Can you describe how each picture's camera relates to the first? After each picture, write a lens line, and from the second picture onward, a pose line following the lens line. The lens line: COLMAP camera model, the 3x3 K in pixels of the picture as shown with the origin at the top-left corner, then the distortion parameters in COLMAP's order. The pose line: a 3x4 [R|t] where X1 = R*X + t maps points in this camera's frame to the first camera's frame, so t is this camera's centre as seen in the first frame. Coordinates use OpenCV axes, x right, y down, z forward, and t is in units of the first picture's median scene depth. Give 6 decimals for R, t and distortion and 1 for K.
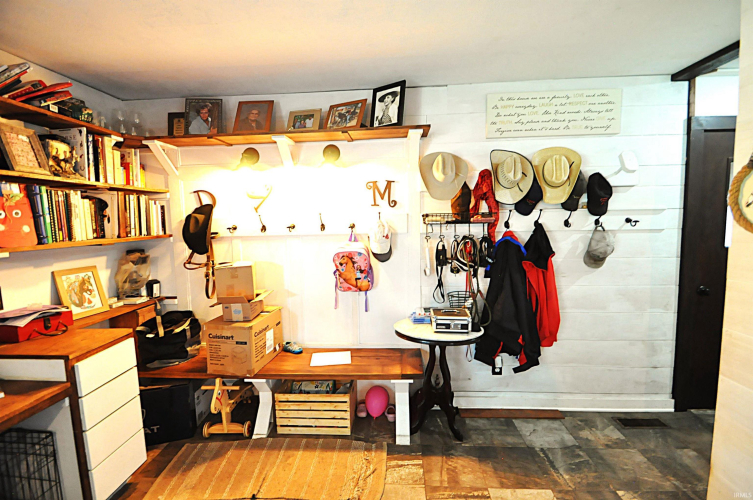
lens RADIAL K [[336.1, 0, 376.7], [0, 336.1, 247.4], [0, 0, 1]] dist [0.018767, -0.001025]
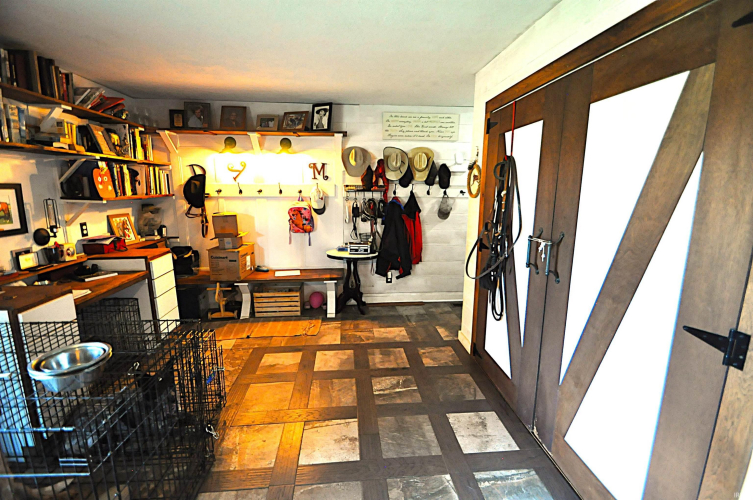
lens RADIAL K [[336.1, 0, 376.5], [0, 336.1, 249.8], [0, 0, 1]] dist [0.018767, -0.001025]
pose [[0.987999, -0.003509, 0.154419, 0.039714], [-0.011466, 0.995317, 0.095978, 0.056993], [-0.154033, -0.096597, 0.983333, -0.681447]]
